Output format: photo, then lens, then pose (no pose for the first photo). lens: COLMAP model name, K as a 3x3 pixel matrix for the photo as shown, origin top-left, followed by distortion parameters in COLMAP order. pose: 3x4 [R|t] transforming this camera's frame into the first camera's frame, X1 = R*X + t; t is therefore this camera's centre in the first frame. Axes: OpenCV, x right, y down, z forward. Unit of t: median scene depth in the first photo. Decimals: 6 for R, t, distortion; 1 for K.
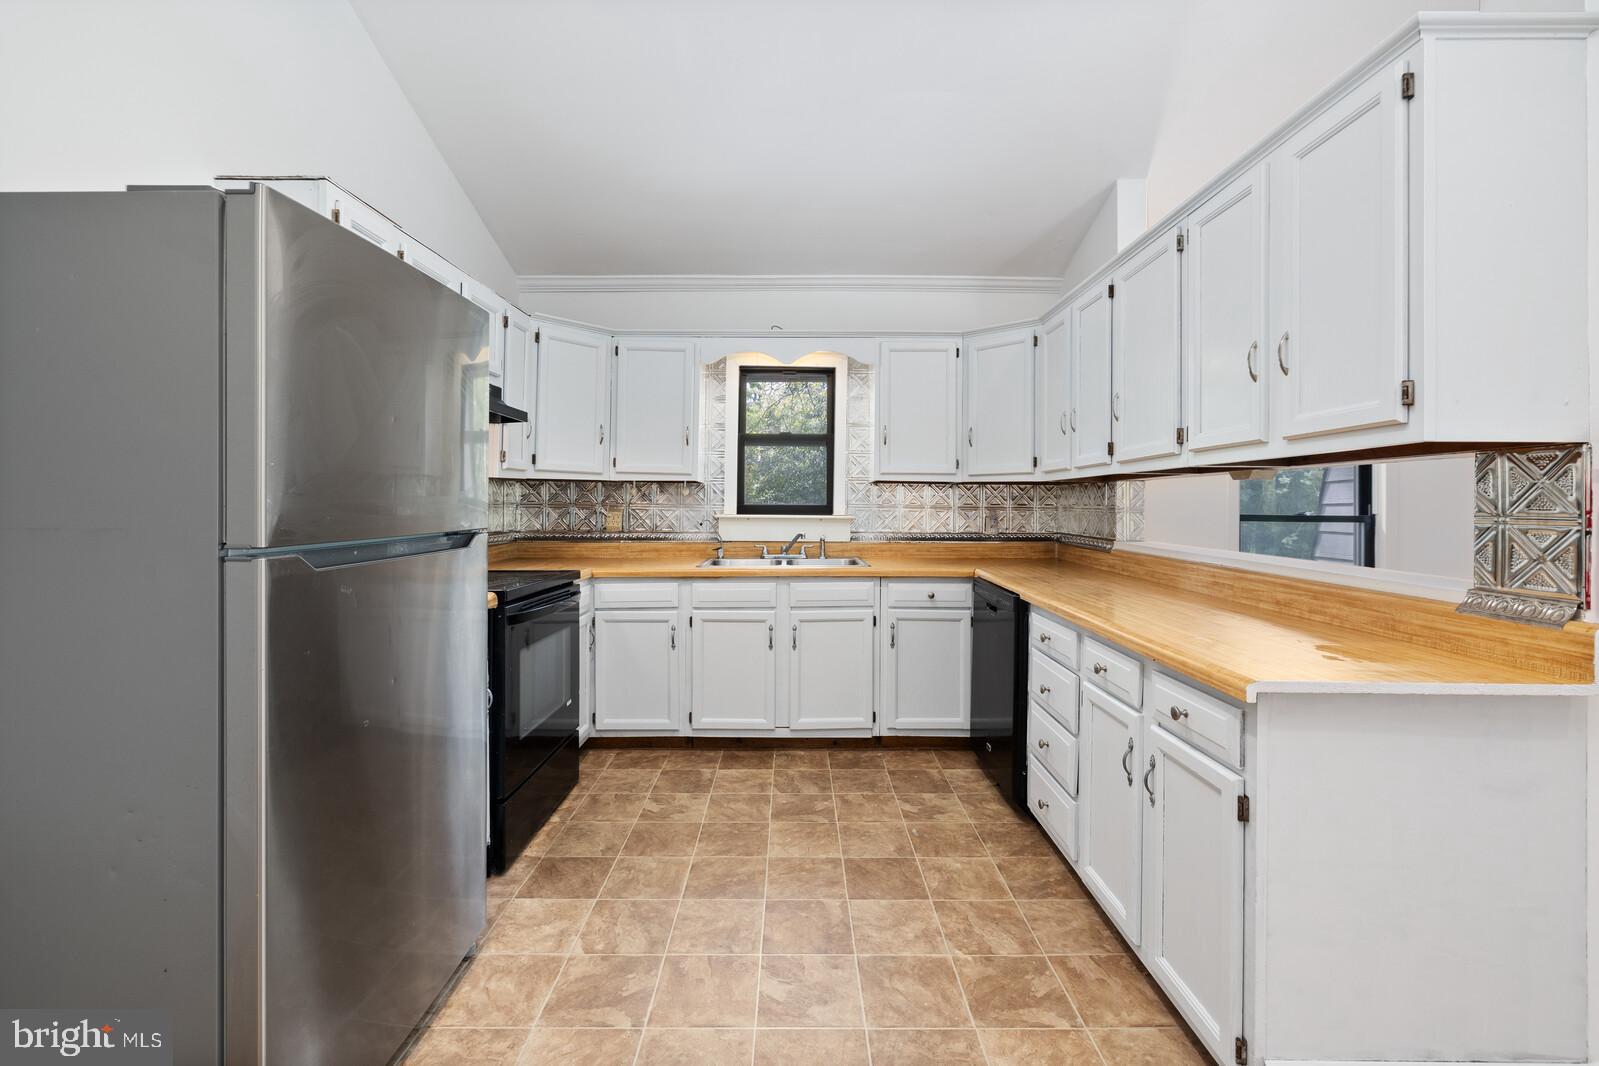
lens RADIAL K [[685.7, 0, 790.0], [0, 685.7, 501.9], [0, 0, 1]] dist [-0.001690, -0.000622]
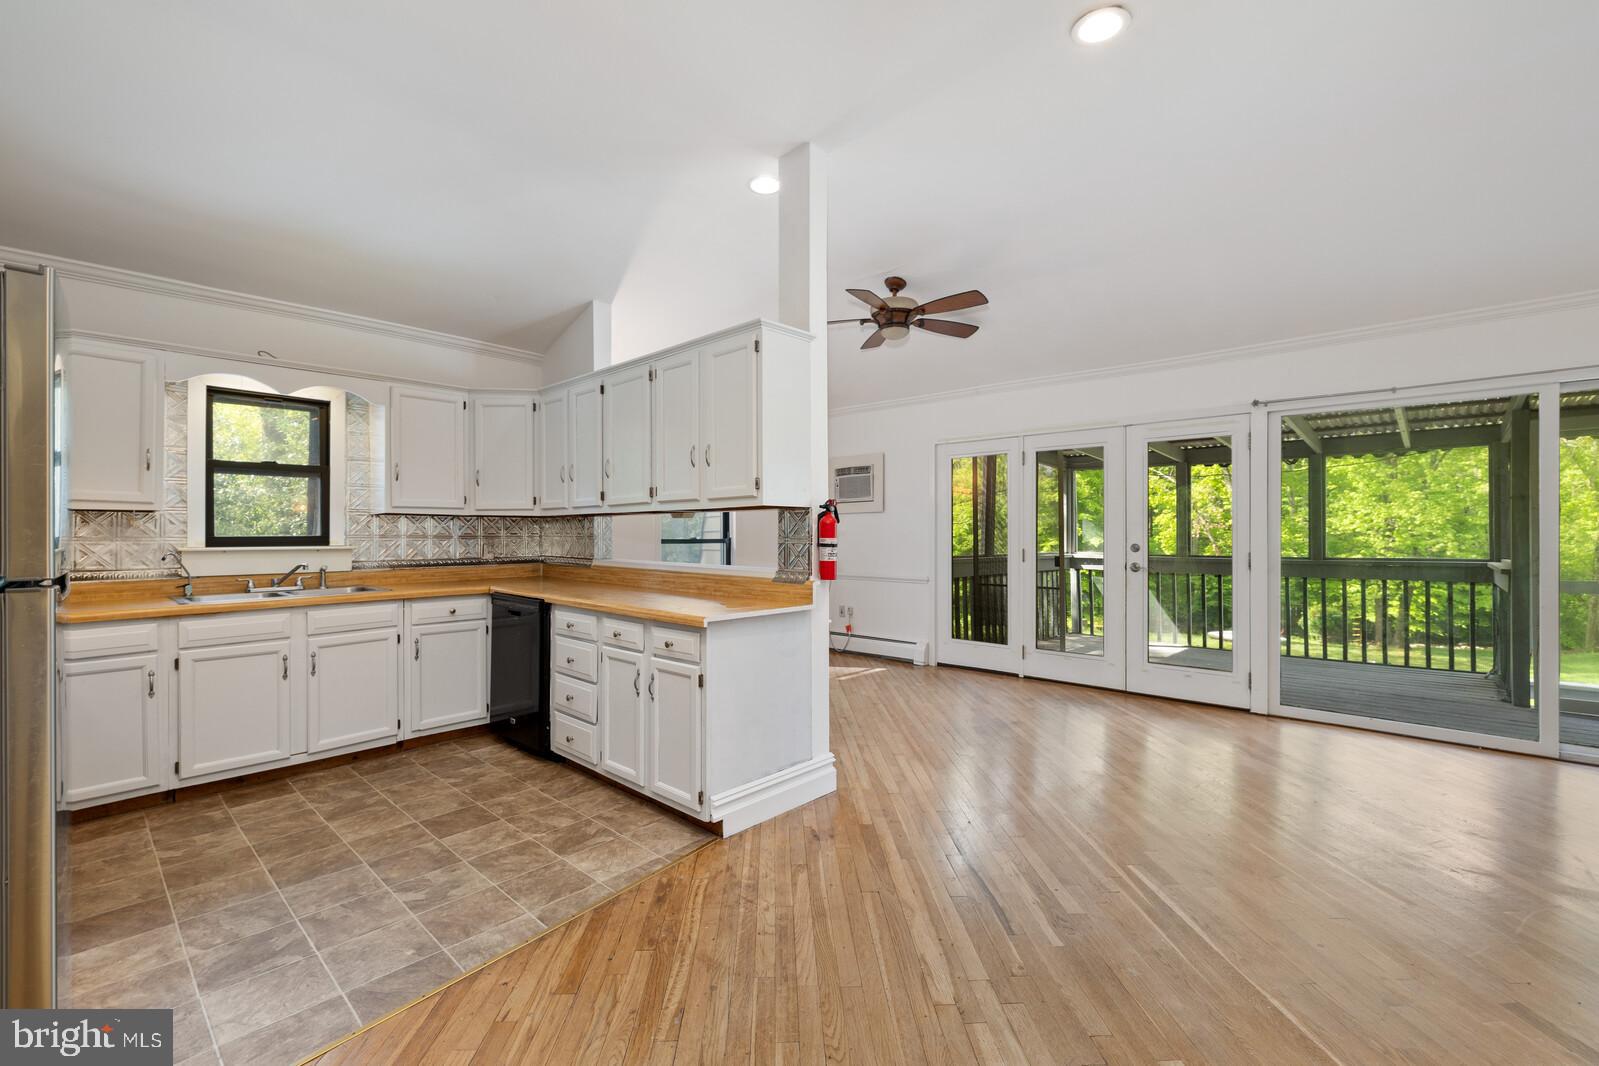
lens RADIAL K [[685.7, 0, 806.6], [0, 685.7, 532.2], [0, 0, 1]] dist [-0.001690, -0.000622]
pose [[0.668054, -0.006547, 0.744084, -0.286937], [0.004035, 0.999978, 0.005175, -0.004004], [-0.744102, -0.000455, 0.668066, -0.268699]]
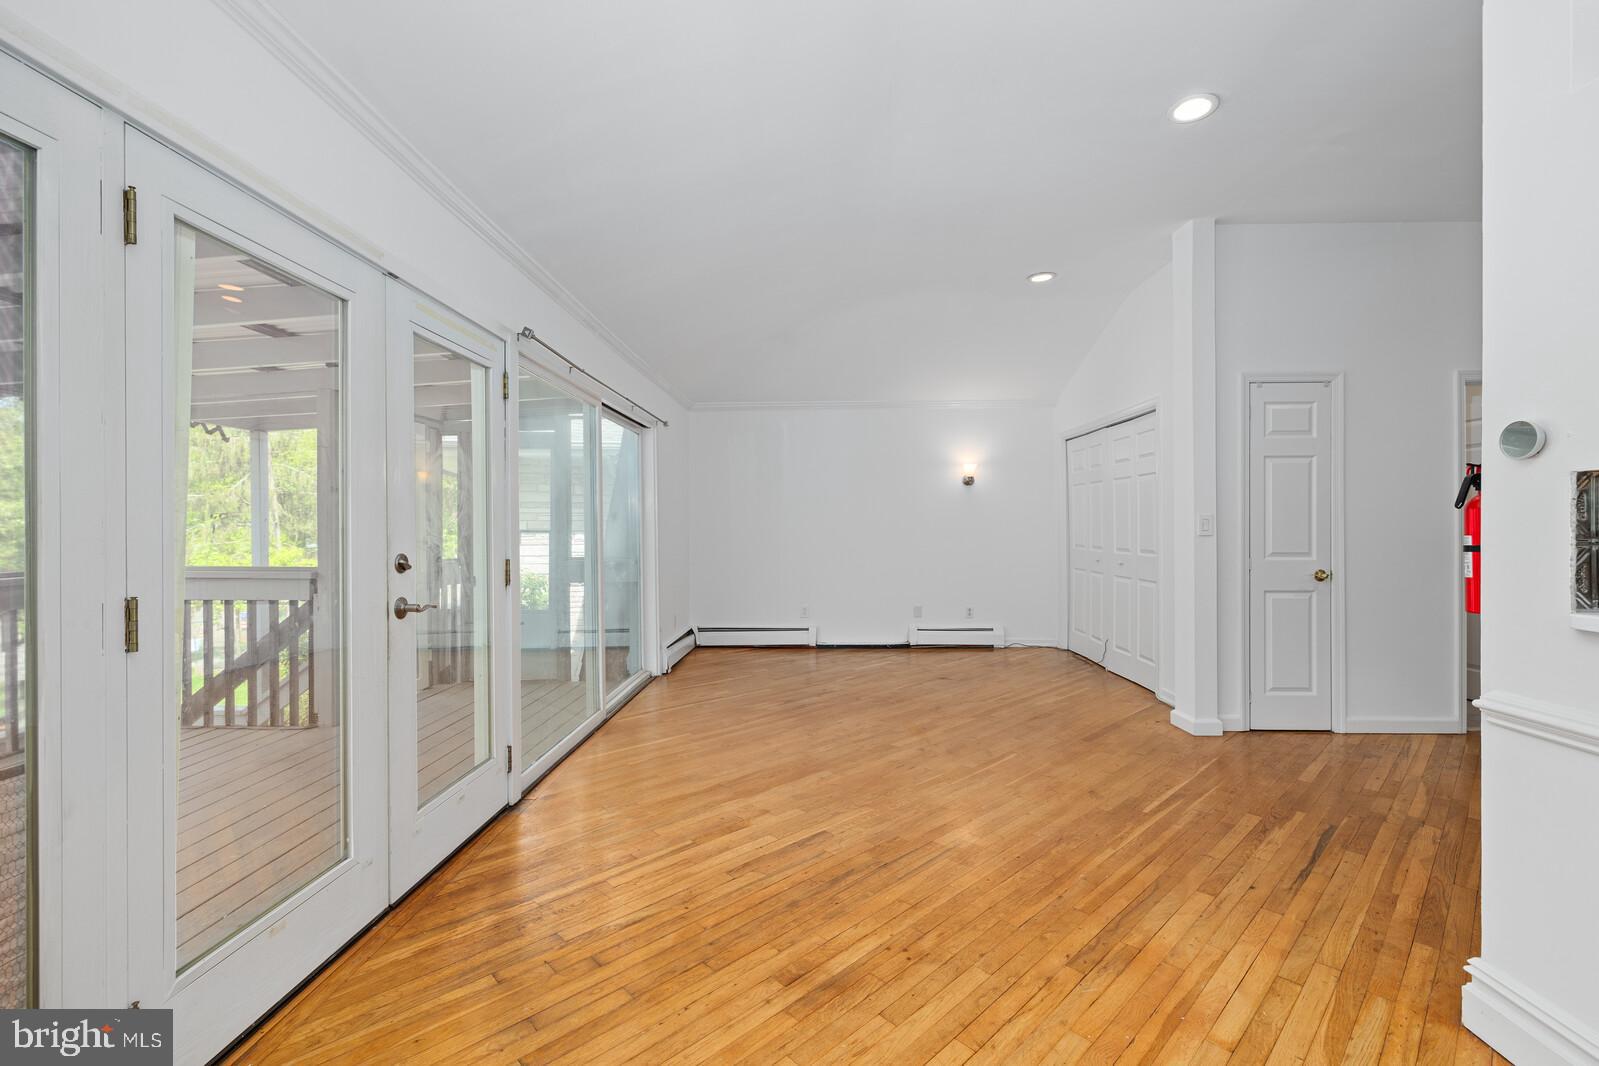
lens RADIAL K [[685.7, 0, 805.4], [0, 685.7, 521.0], [0, 0, 1]] dist [-0.001690, -0.000622]
pose [[-0.999899, -0.005353, 0.013128, 1.071890], [-0.005482, 0.999937, -0.009840, 0.005526], [-0.013075, -0.009911, -0.999865, 0.985509]]
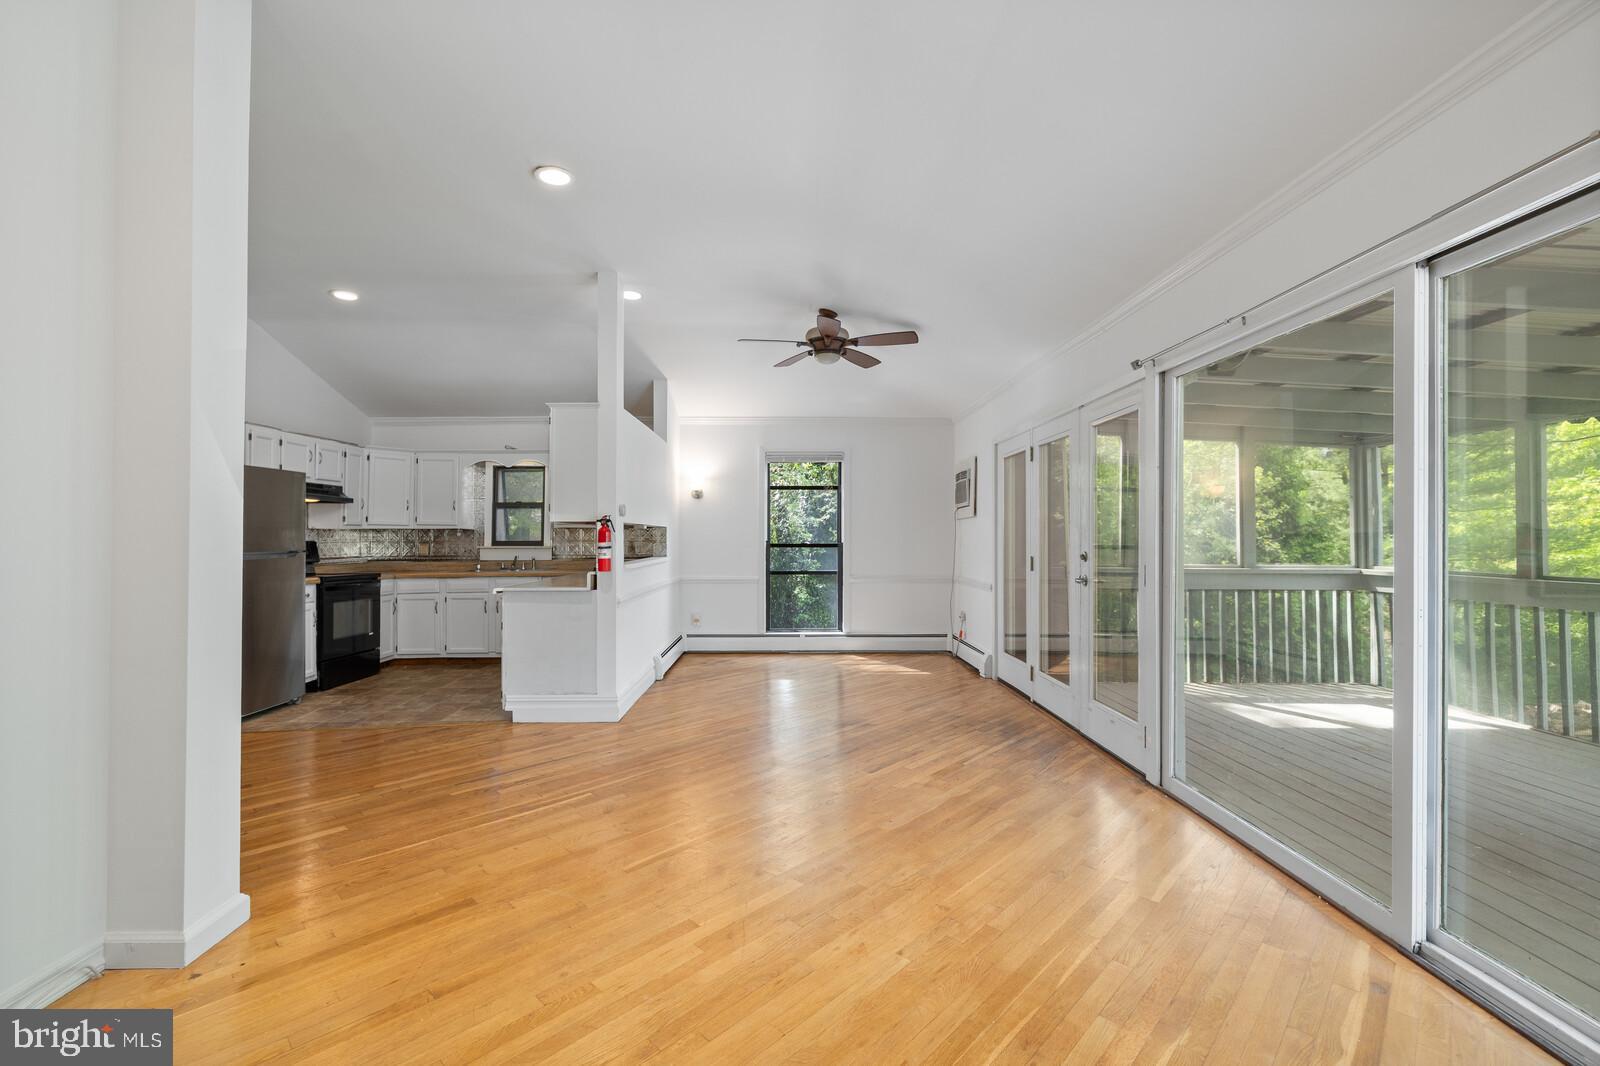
lens RADIAL K [[686.1, 0, 783.2], [0, 686.1, 524.2], [0, 0, 1]] dist [-0.001690, -0.000622]
pose [[0.999926, -0.008535, 0.008613, 0.900688], [0.008696, 0.999785, -0.018811, 0.001953], [-0.008450, 0.018885, 0.999786, -1.109001]]
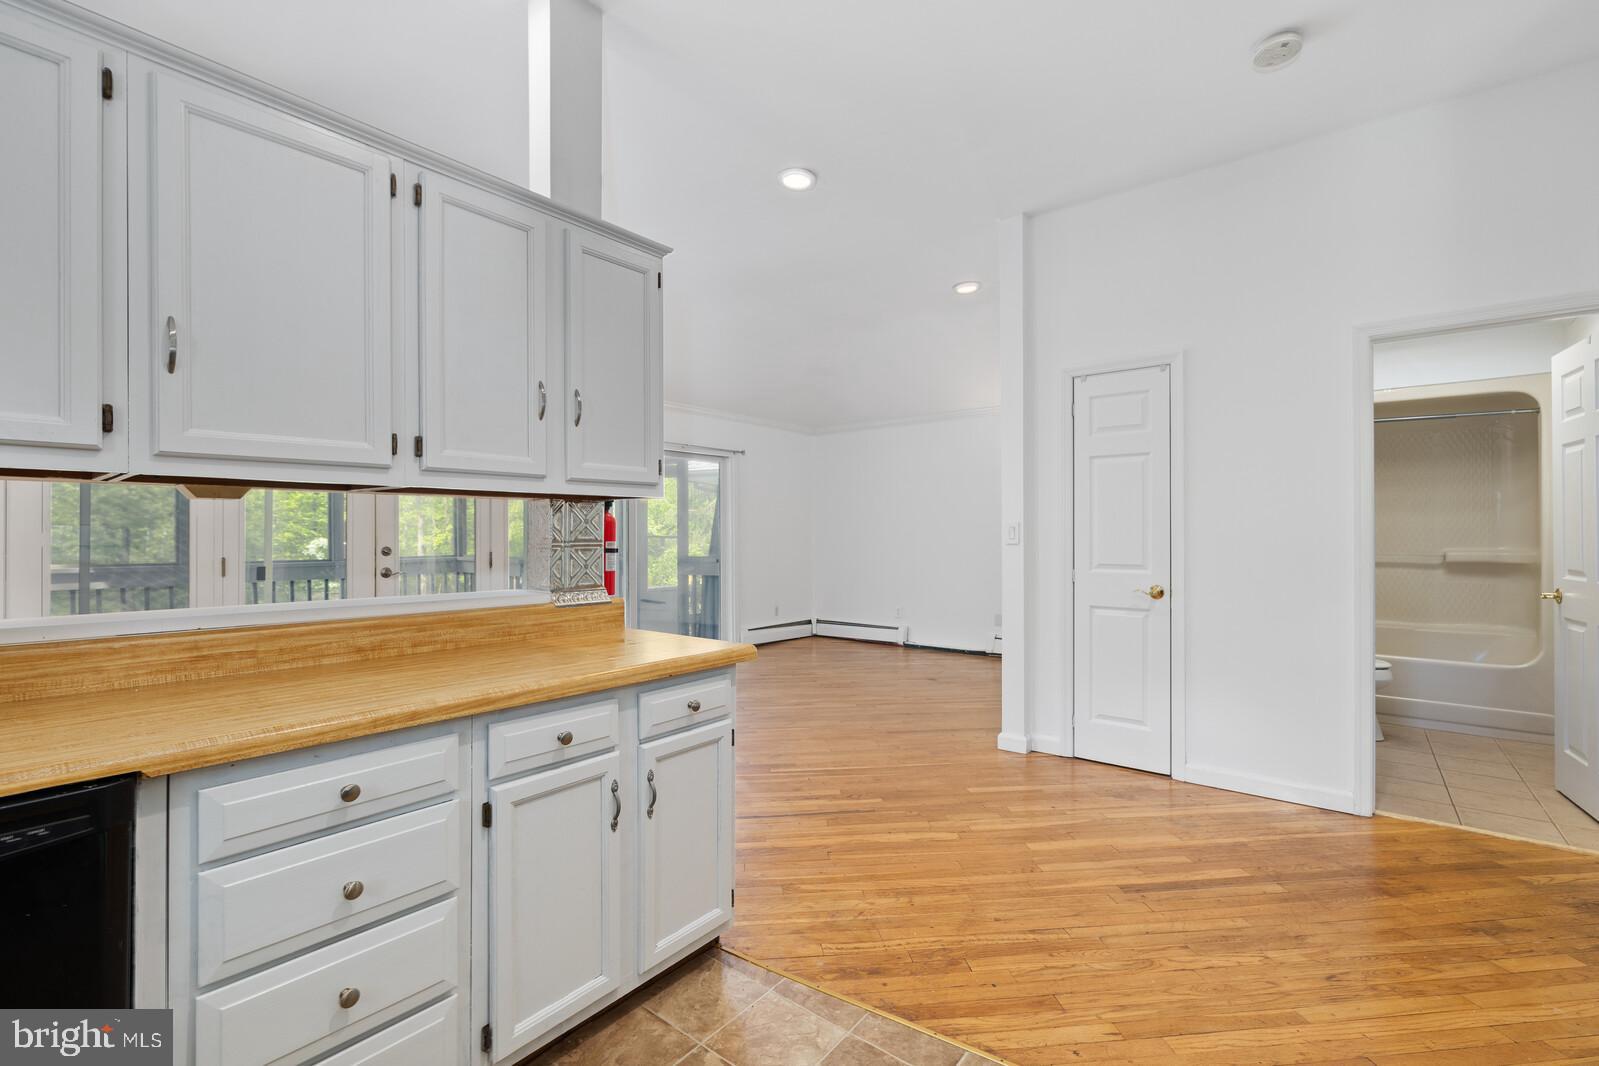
lens RADIAL K [[685.7, 0, 799.0], [0, 685.7, 534.2], [0, 0, 1]] dist [-0.001690, -0.000622]
pose [[-0.791471, -0.005991, 0.611178, -0.164492], [-0.006768, 0.999977, 0.001037, -0.001125], [-0.611169, -0.003316, -0.791493, 0.910177]]
